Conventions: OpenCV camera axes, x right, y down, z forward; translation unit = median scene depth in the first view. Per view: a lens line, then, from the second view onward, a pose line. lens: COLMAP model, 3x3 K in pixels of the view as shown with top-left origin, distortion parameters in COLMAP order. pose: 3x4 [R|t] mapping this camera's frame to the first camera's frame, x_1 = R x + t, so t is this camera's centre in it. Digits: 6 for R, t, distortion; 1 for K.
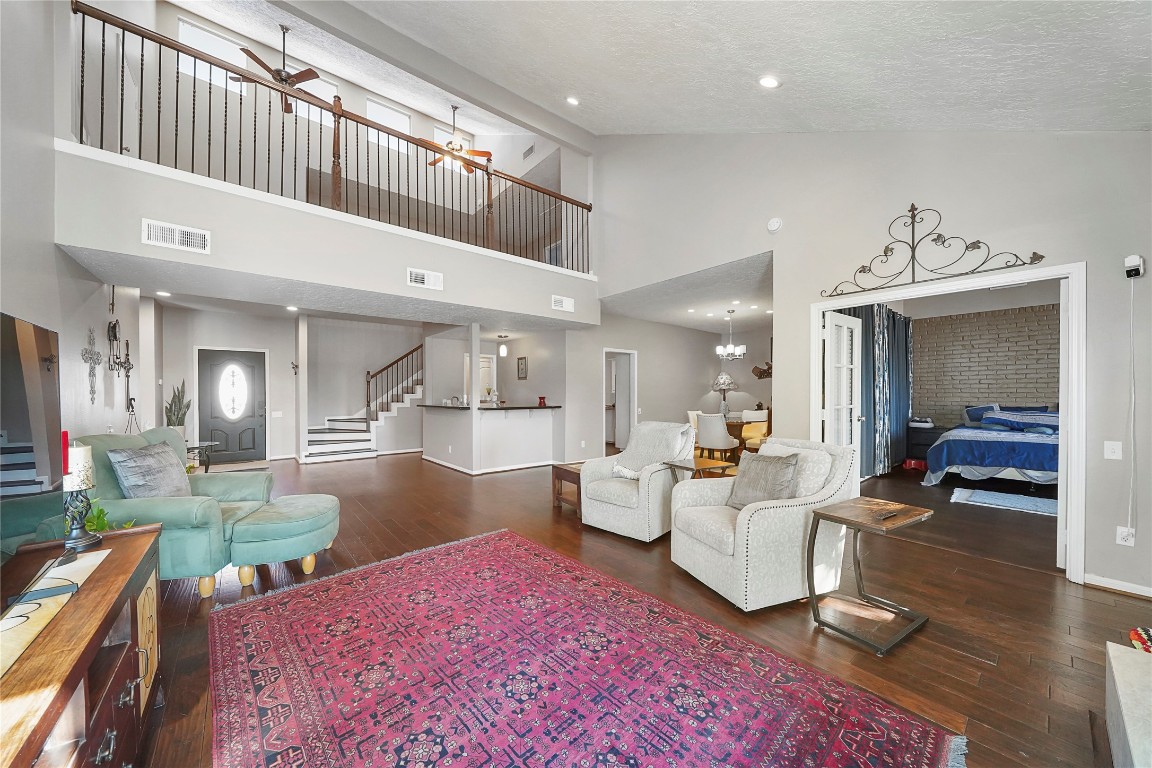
lens RADIAL K [[403.5, 0, 572.1], [0, 403.5, 394.0], [0, 0, 1]] dist [-0.000993, -0.000030]
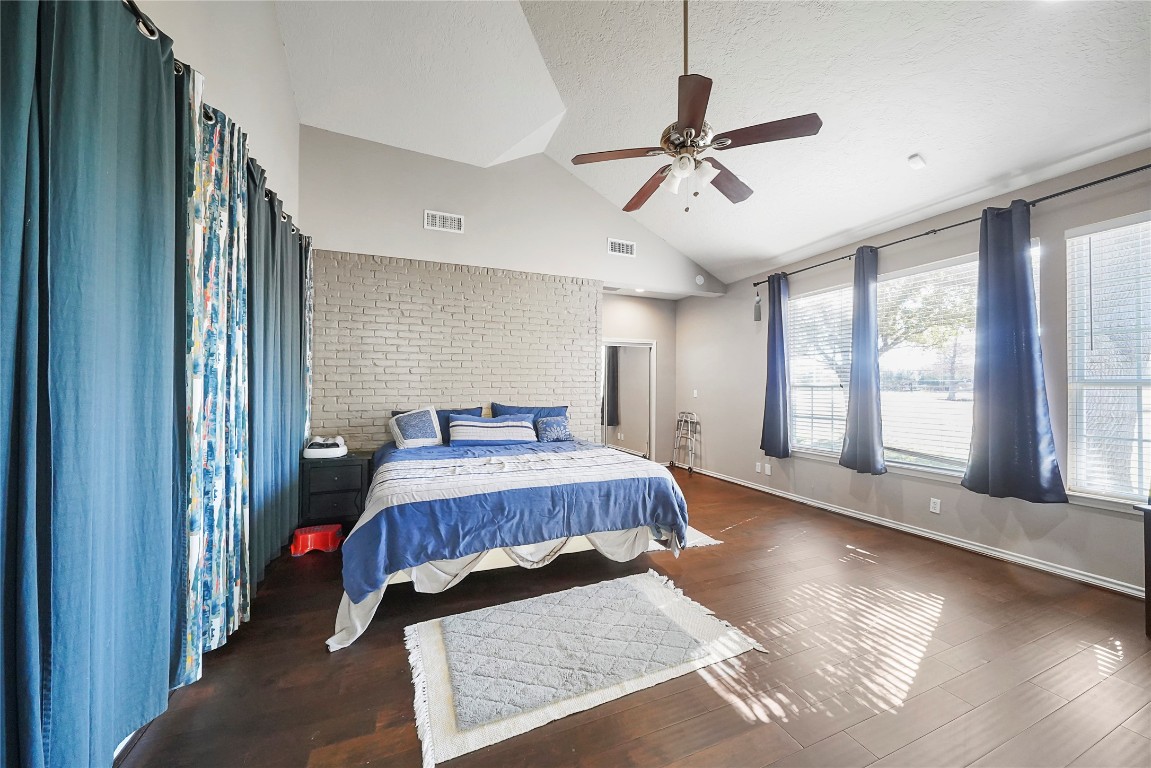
lens RADIAL K [[403.1, 0, 572.9], [0, 403.1, 382.0], [0, 0, 1]] dist [-0.000993, -0.000030]
pose [[0.295406, 0.015534, 0.955246, 0.542692], [0.000083, 0.999867, -0.016285, -0.003388], [-0.955372, 0.004890, 0.295365, 0.636738]]
